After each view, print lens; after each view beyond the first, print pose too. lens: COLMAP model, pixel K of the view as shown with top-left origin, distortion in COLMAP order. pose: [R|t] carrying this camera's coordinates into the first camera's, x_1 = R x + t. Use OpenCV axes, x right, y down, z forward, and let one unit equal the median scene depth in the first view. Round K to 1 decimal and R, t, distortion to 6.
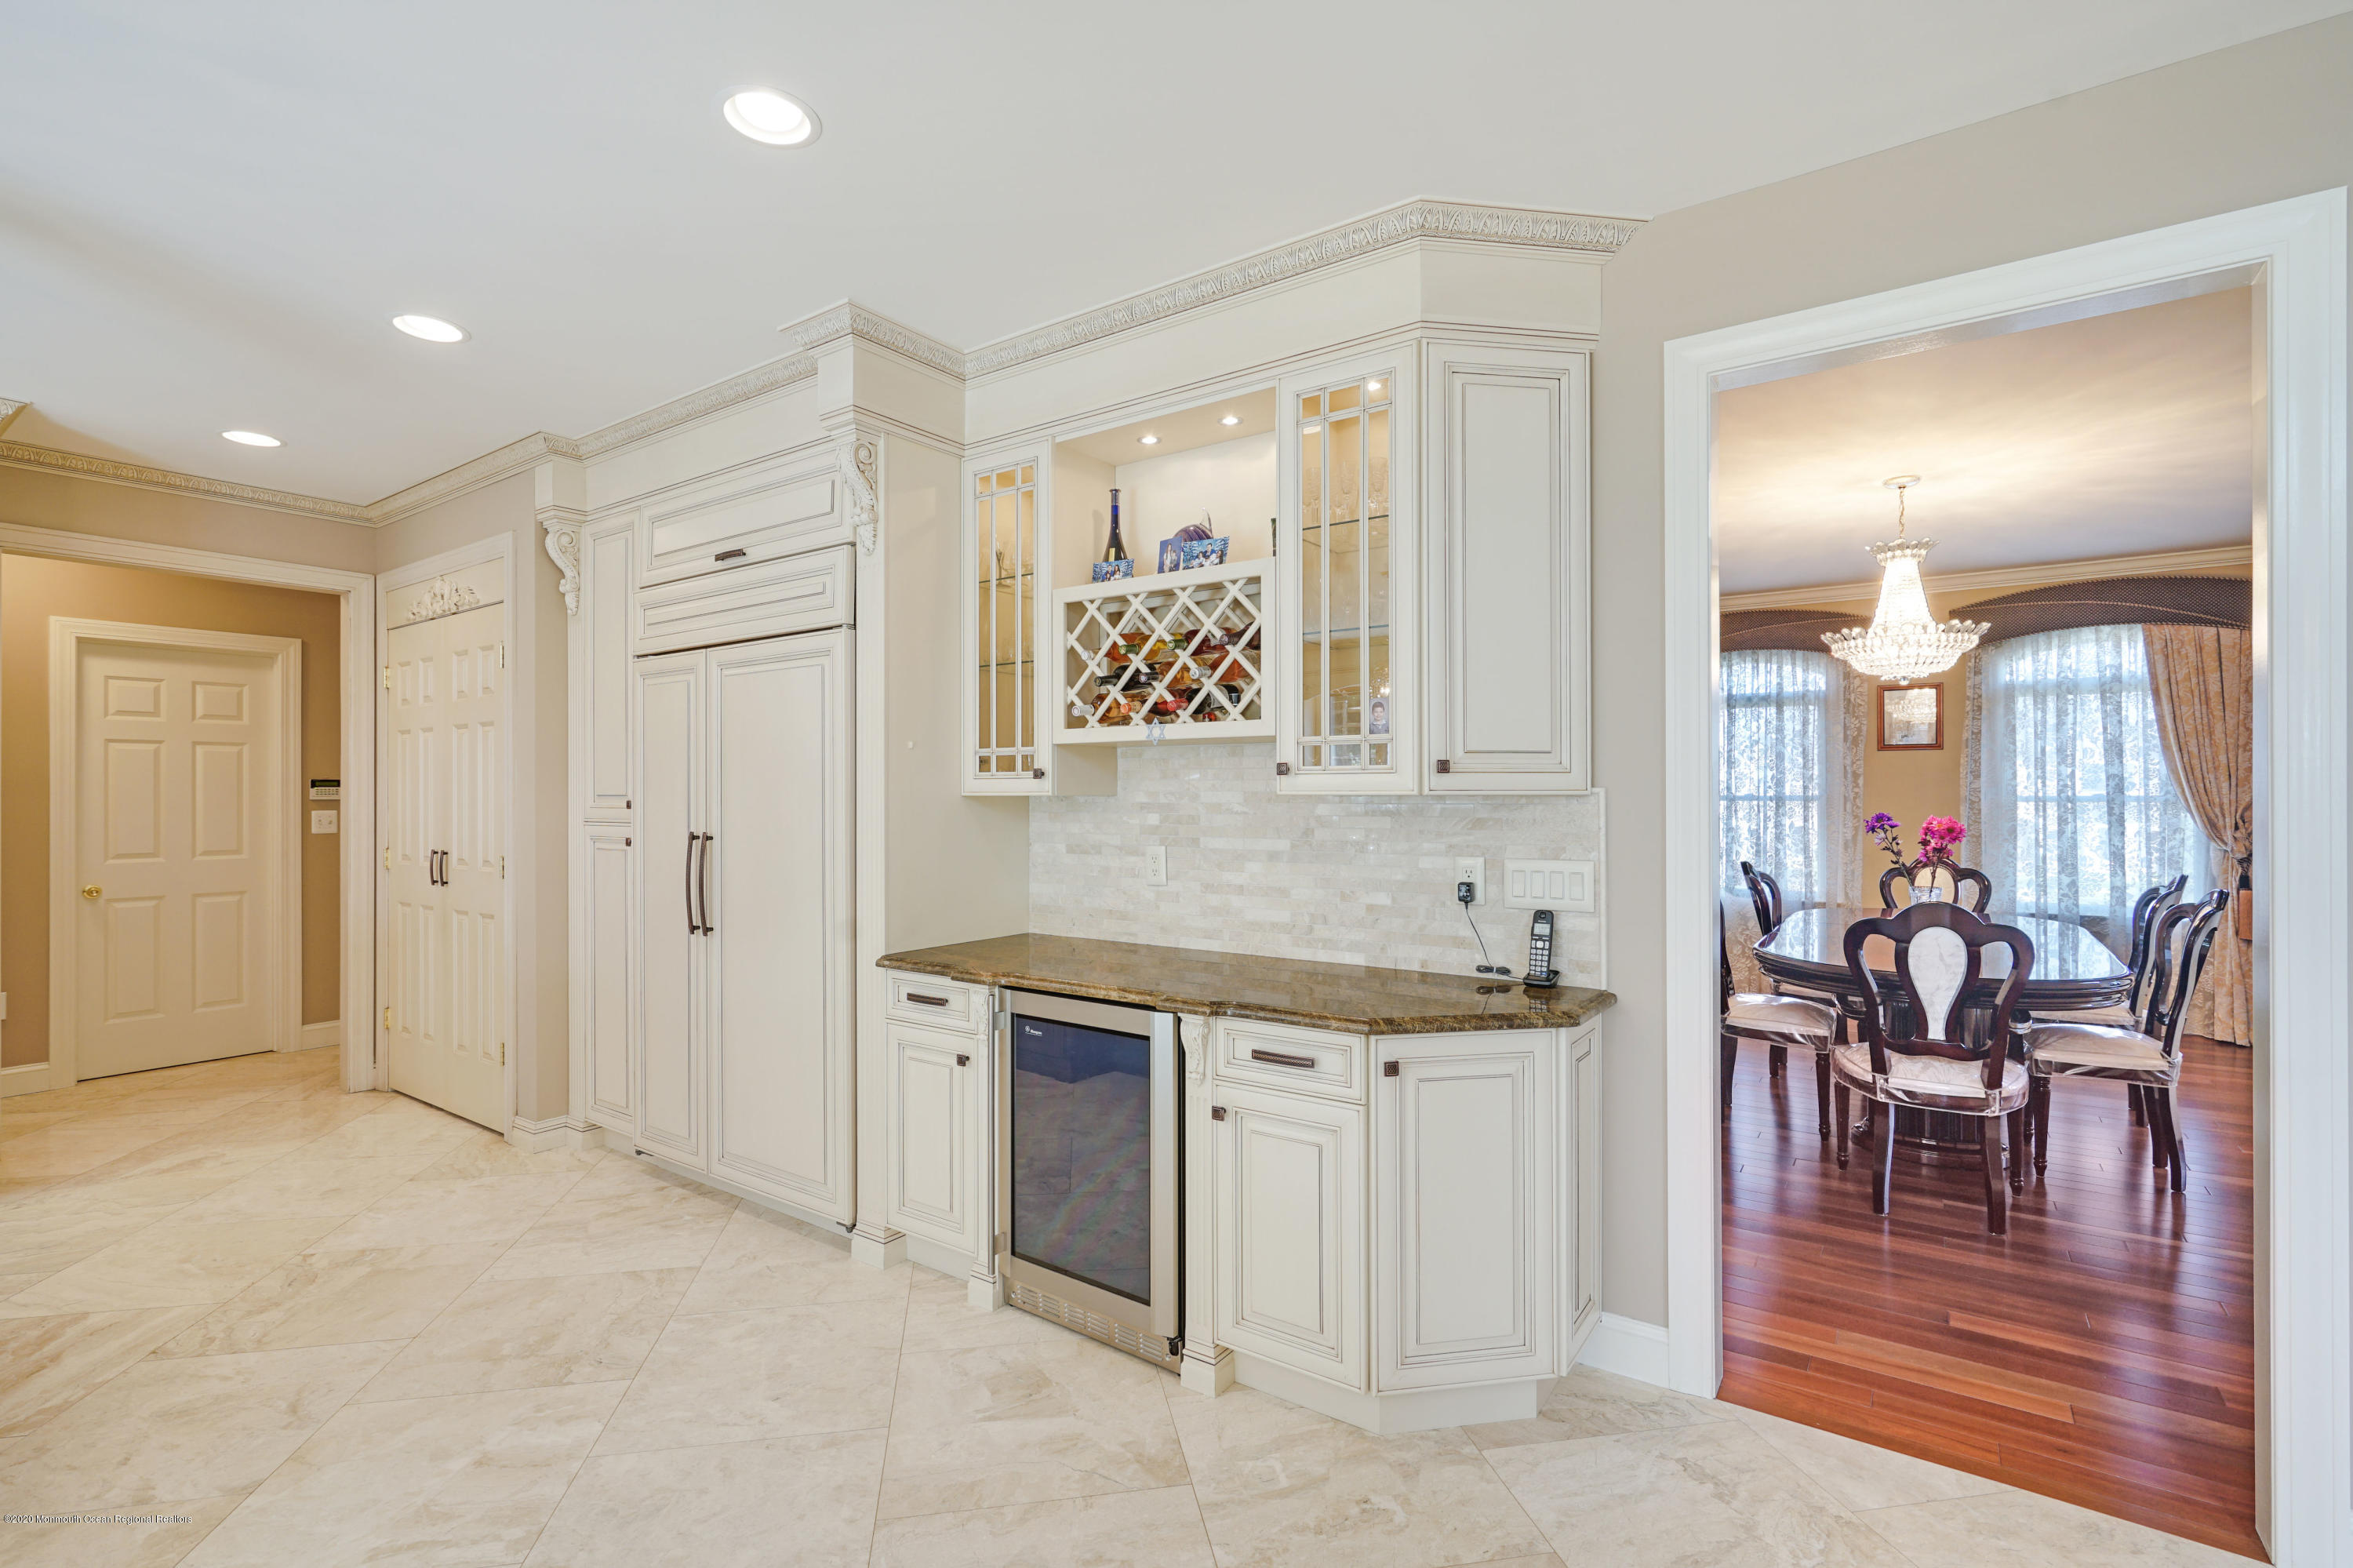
lens RADIAL K [[1066.4, 0, 1174.6], [0, 1066.4, 790.8], [0, 0, 1]] dist [-0.001213, 0.001125]
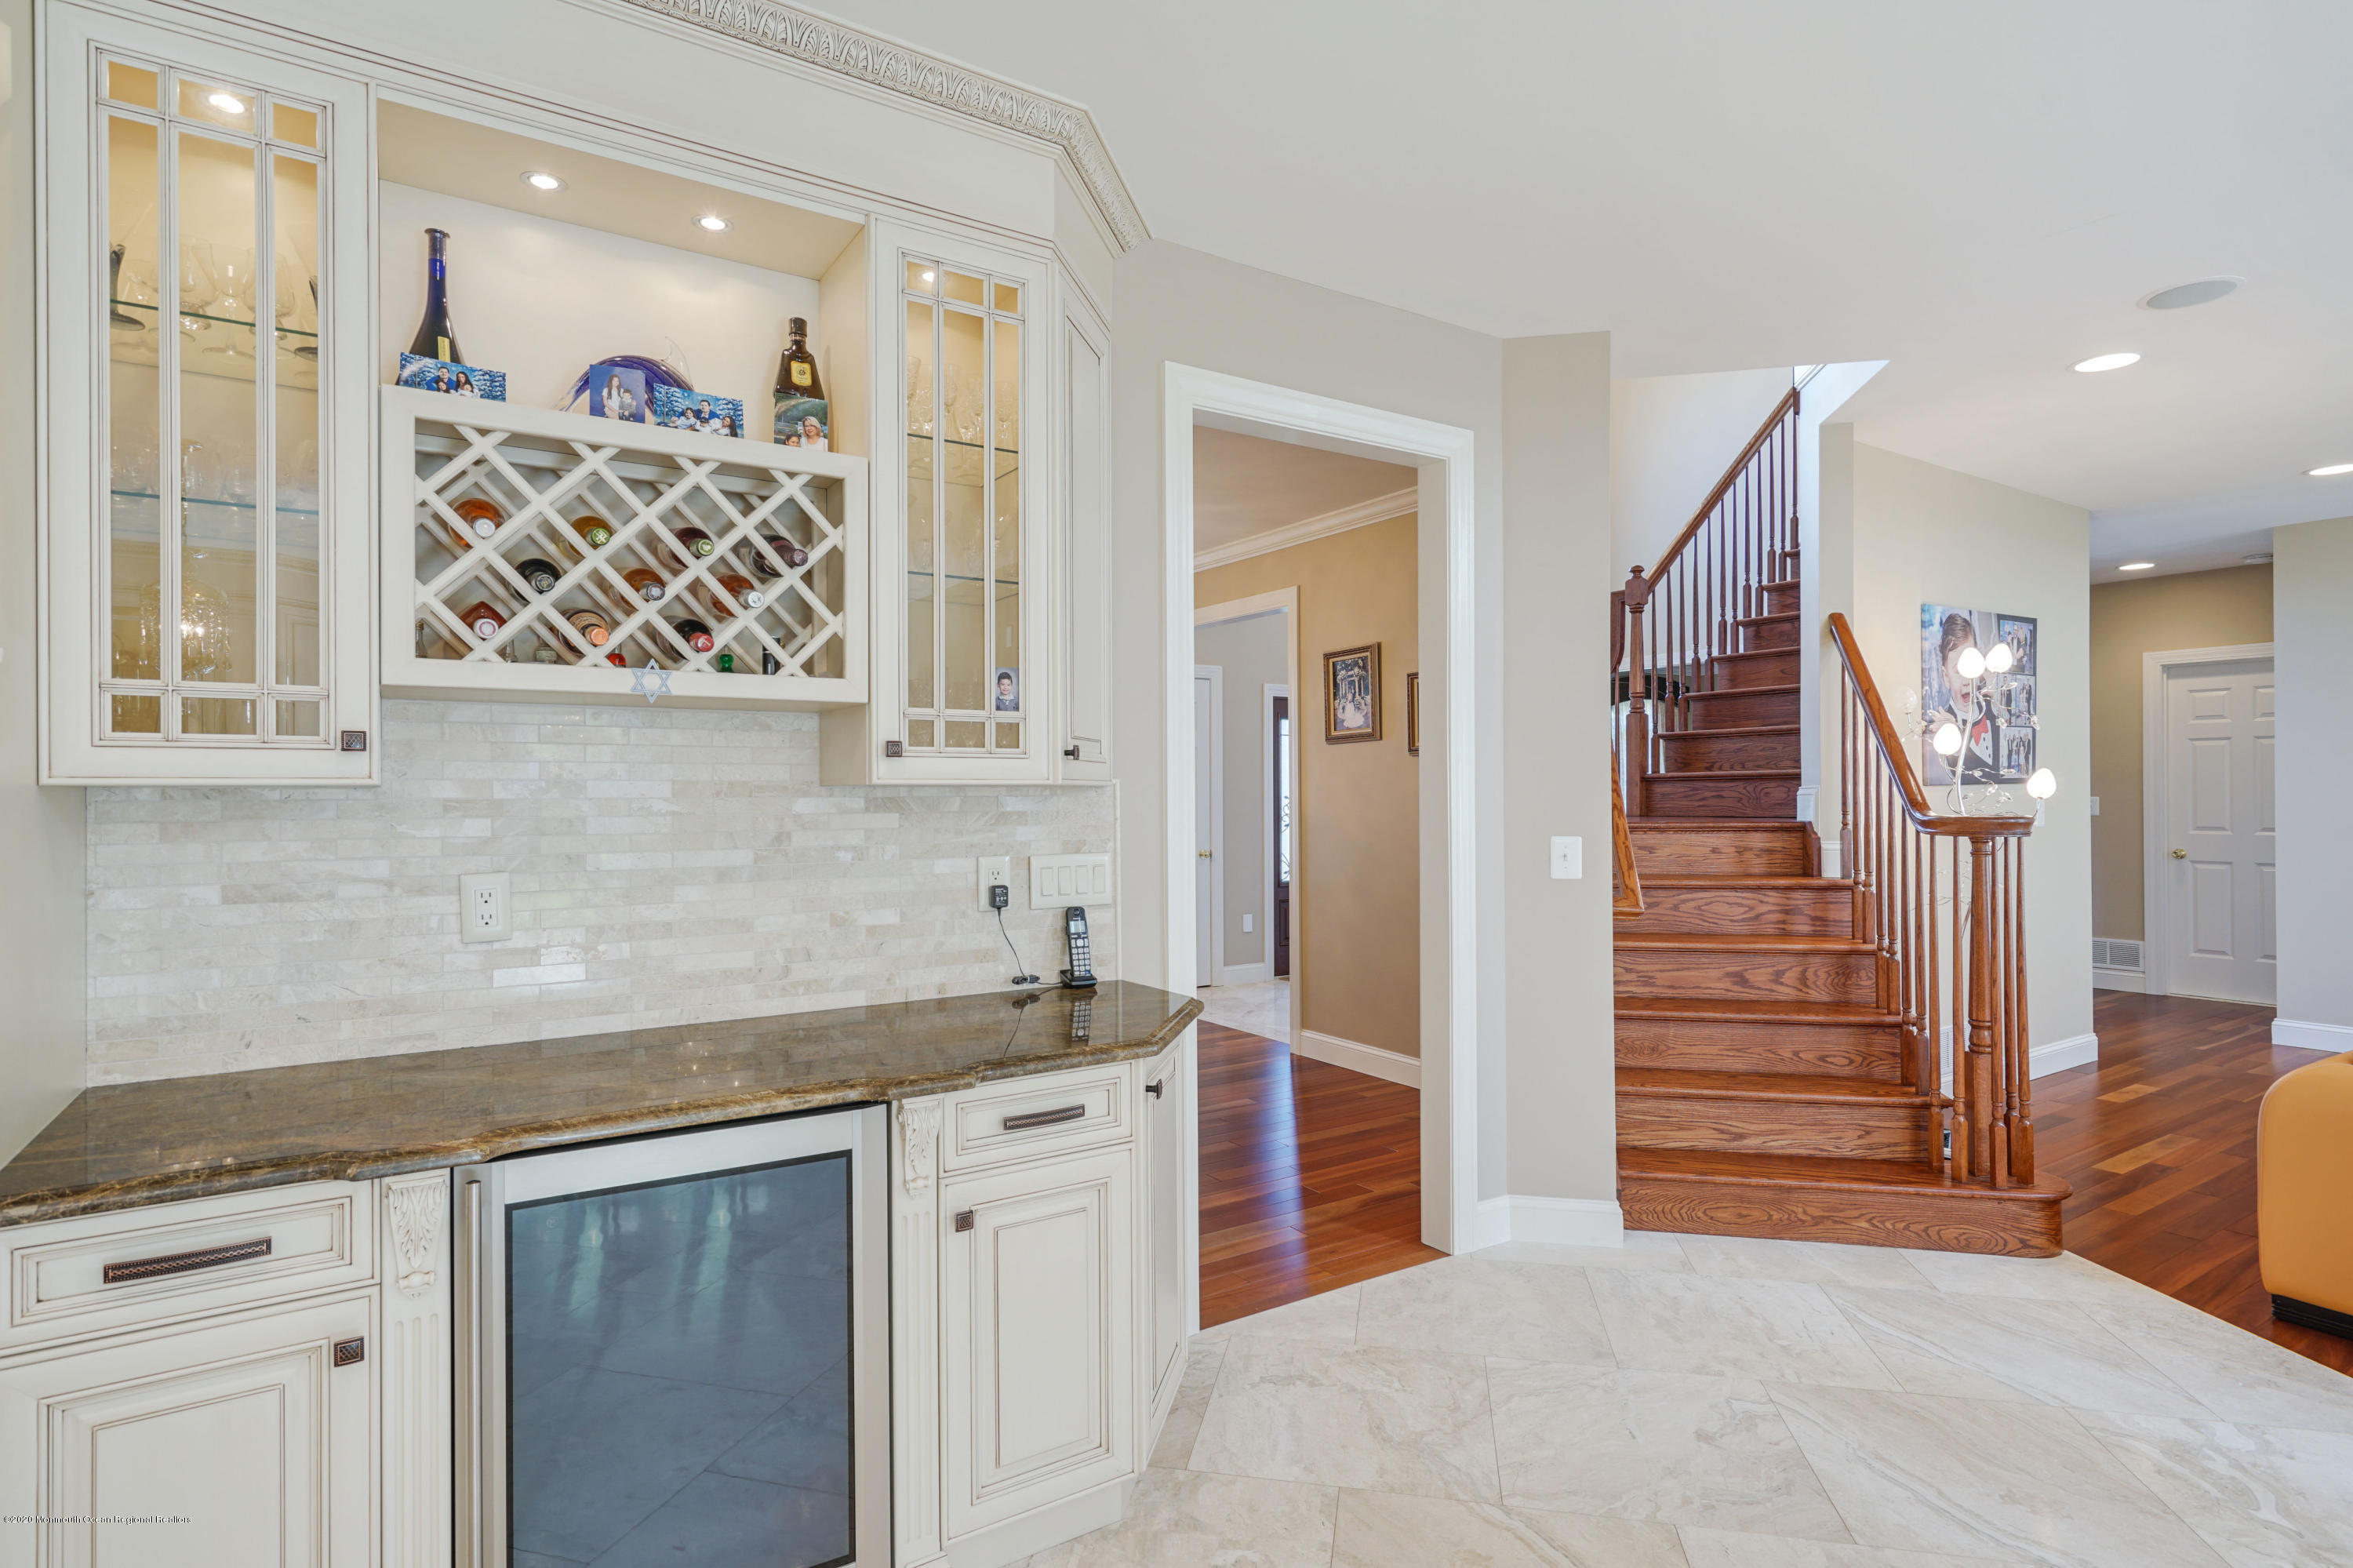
lens RADIAL K [[1196.4, 0, 1168.2], [0, 1196.4, 787.5], [0, 0, 1]] dist [0.004357, 0.001389]
pose [[0.366962, 0.005260, 0.930221, -0.516697], [0.001615, 0.999979, -0.006292, 0.010212], [-0.930235, 0.003811, 0.366945, 0.442957]]
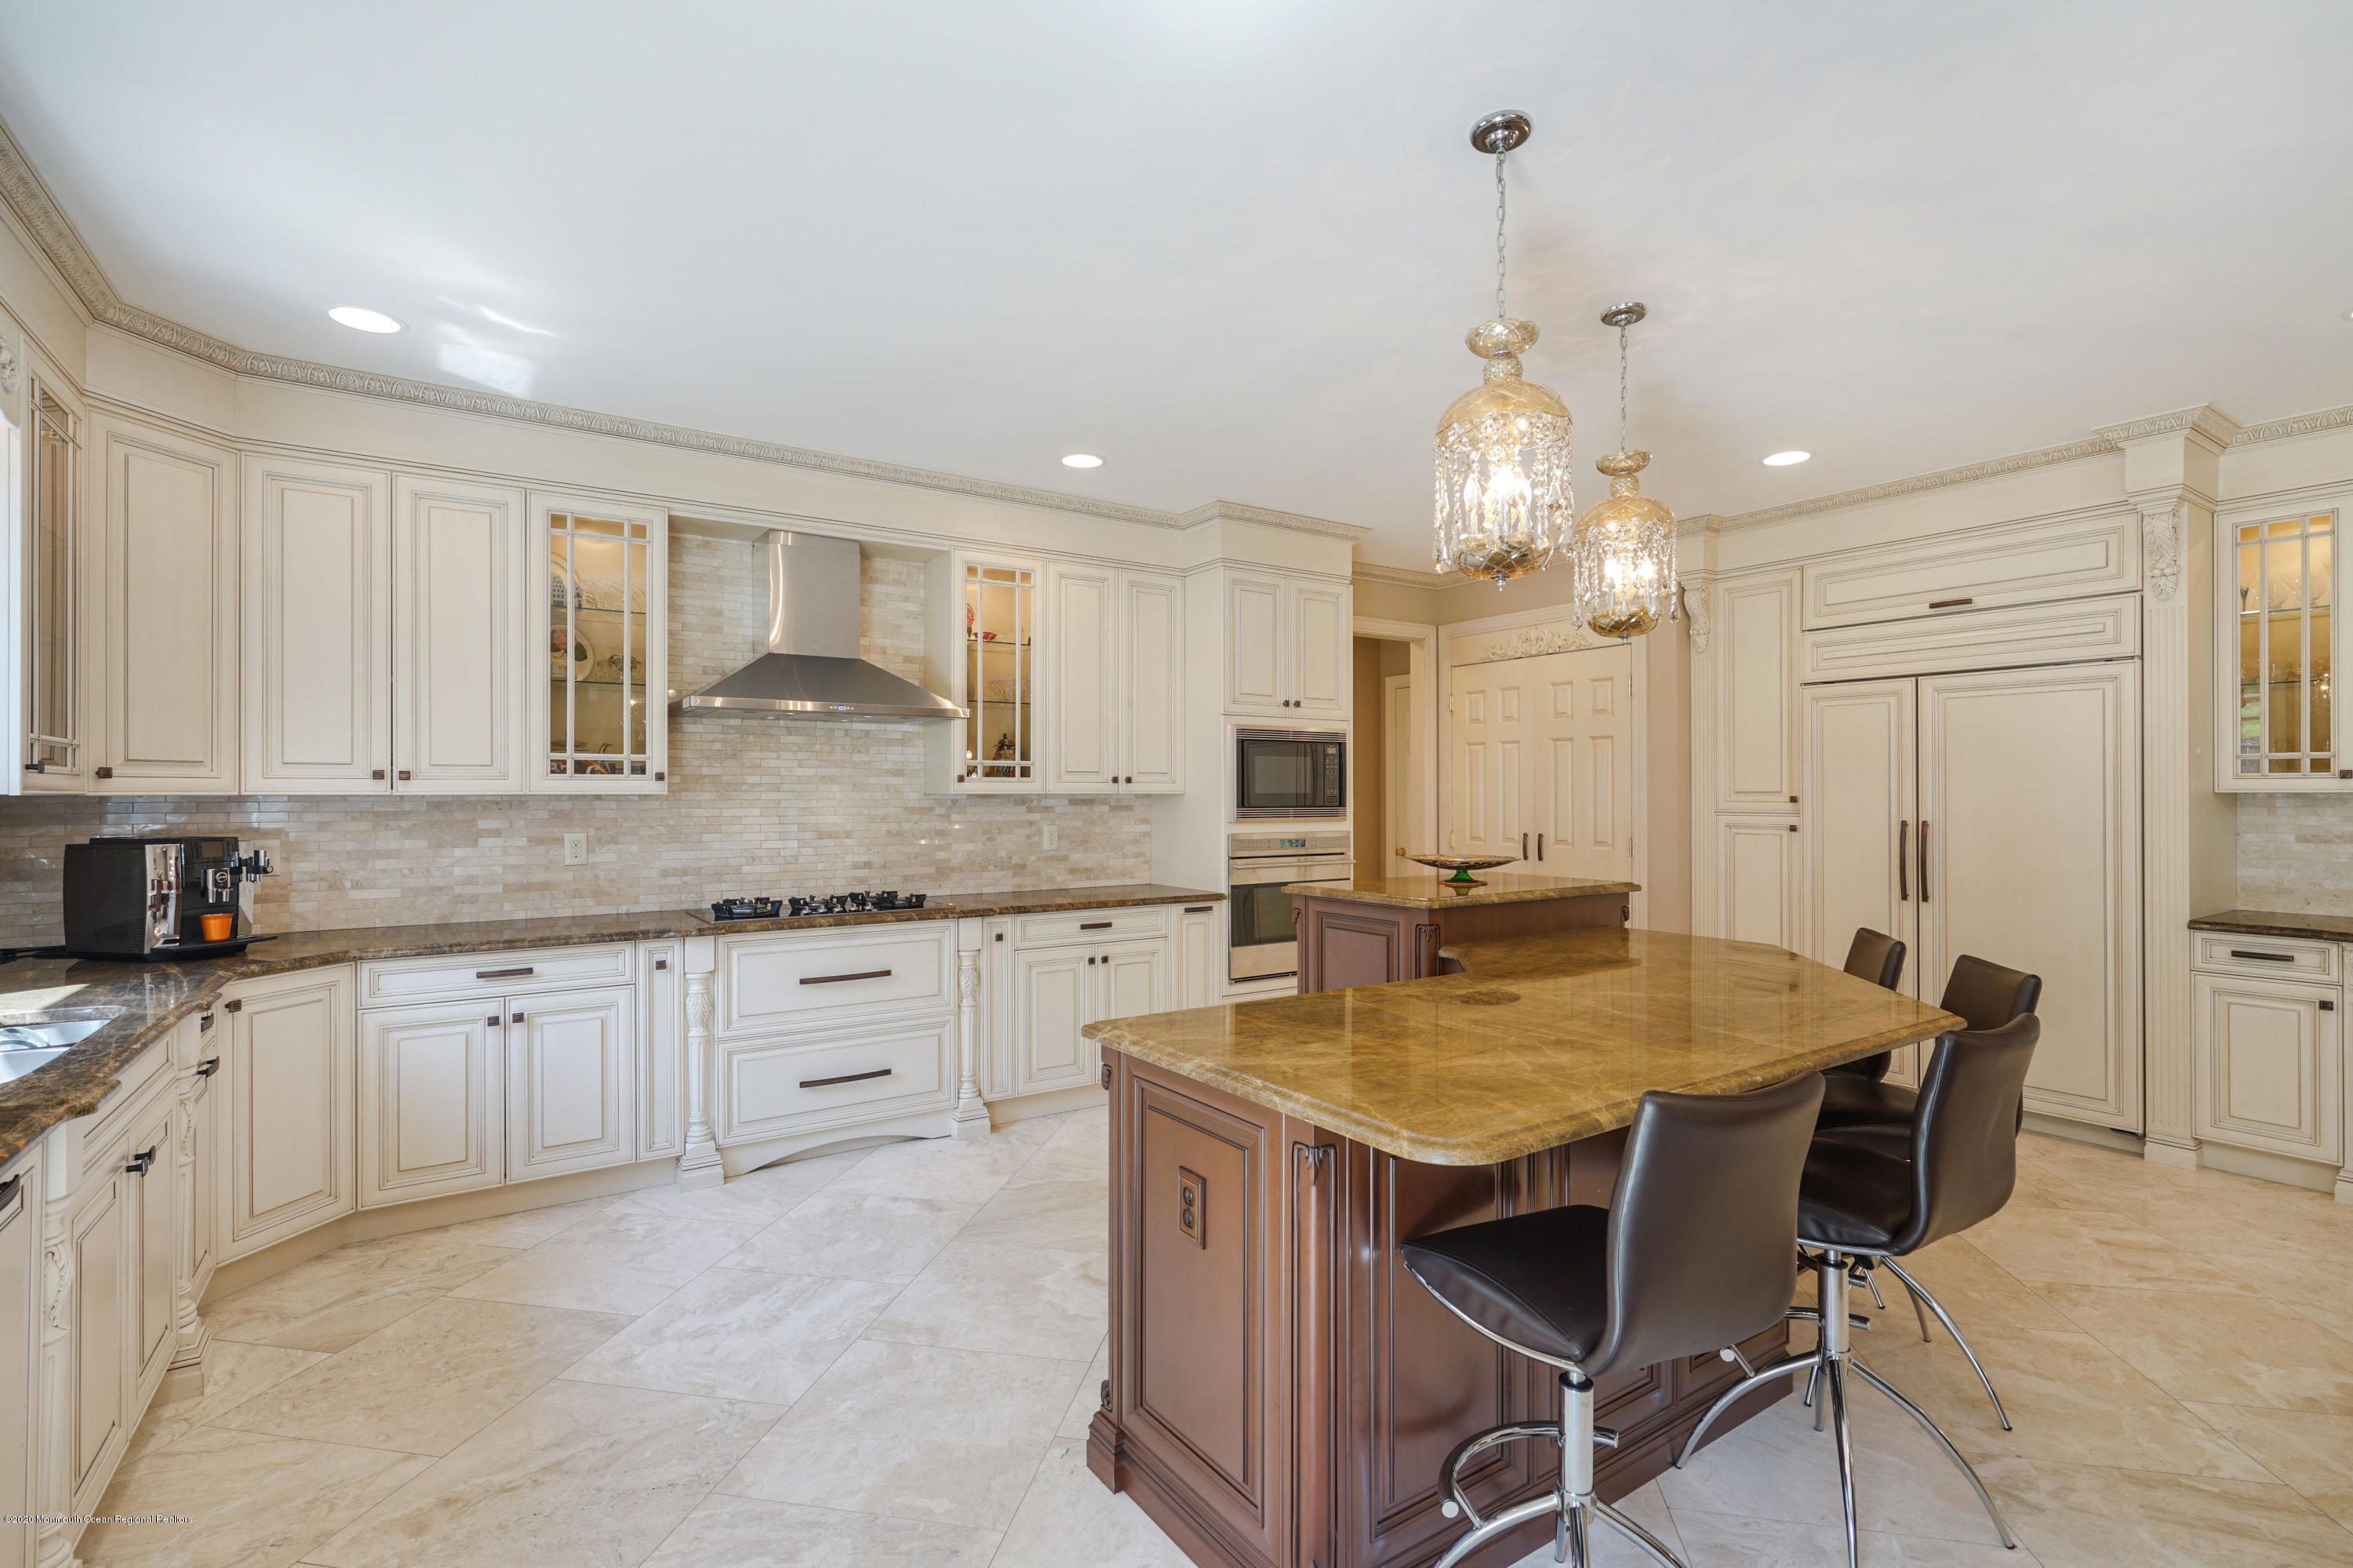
lens RADIAL K [[1085.1, 0, 1170.0], [0, 1085.1, 787.2], [0, 0, 1]] dist [-0.002238, 0.000816]
pose [[0.934544, -0.000806, -0.355847, -0.938159], [0.000613, 1.000000, -0.000657, -0.001443], [0.355847, 0.000396, 0.934544, -0.612360]]
